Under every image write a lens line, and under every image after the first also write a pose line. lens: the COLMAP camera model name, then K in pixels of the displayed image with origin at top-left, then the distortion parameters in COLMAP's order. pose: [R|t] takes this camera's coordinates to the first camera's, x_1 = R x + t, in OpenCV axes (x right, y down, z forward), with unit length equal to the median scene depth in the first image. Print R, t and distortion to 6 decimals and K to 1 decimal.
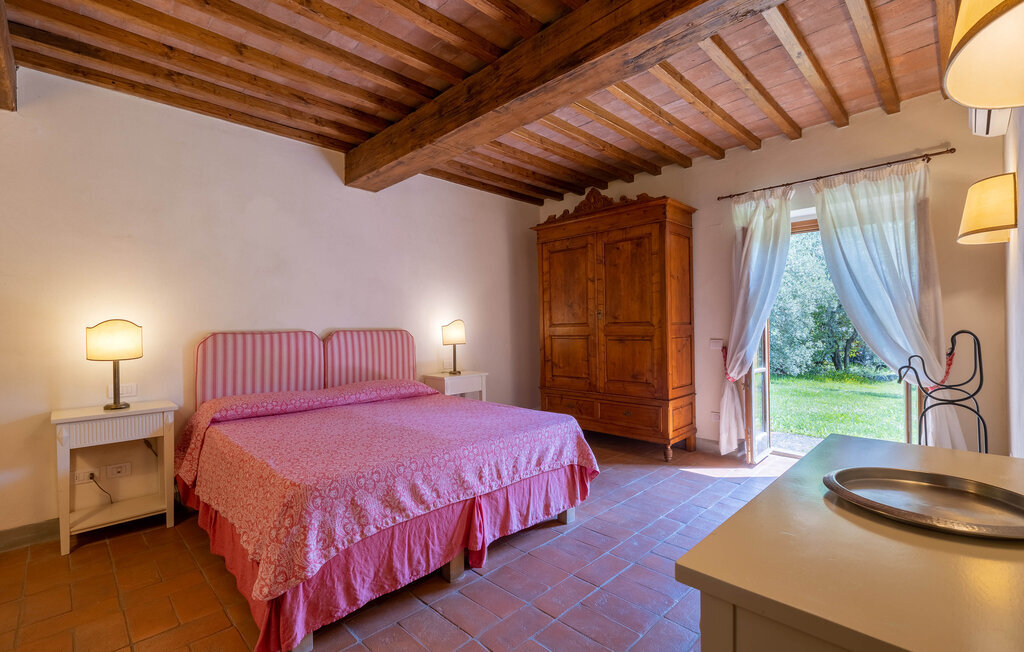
lens RADIAL K [[452.6, 0, 521.3], [0, 452.6, 324.3], [0, 0, 1]] dist [-0.000607, -0.000034]
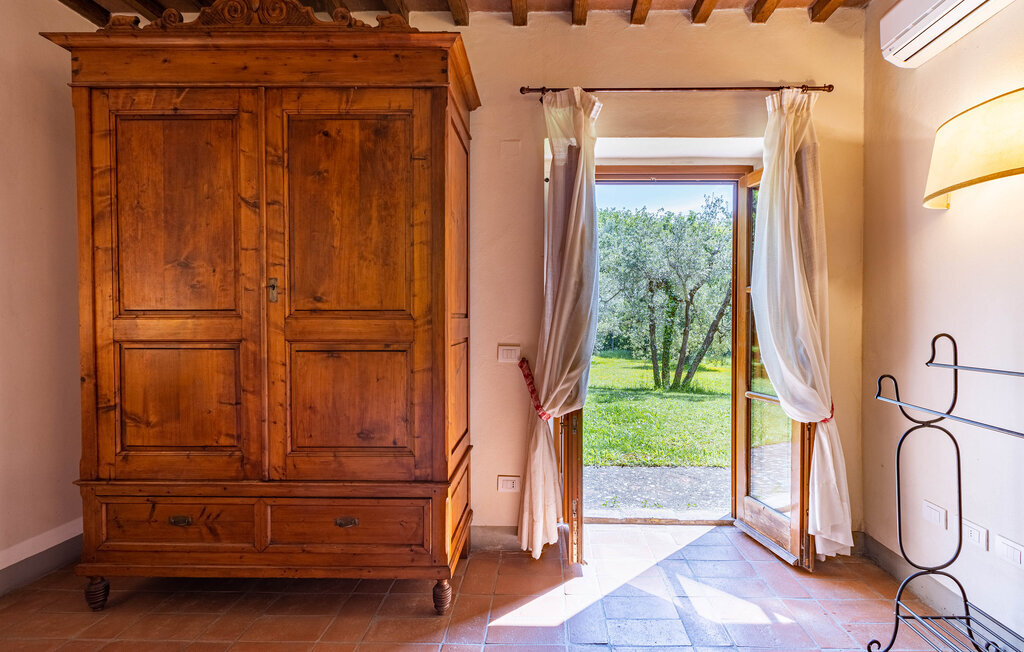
lens RADIAL K [[452.6, 0, 521.3], [0, 452.6, 324.3], [0, 0, 1]] dist [-0.000607, -0.000034]
pose [[0.730135, 0.007041, 0.683267, 0.056387], [-0.016576, 0.999835, 0.007410, 0.002992], [-0.683102, -0.016736, 0.730131, 0.534000]]
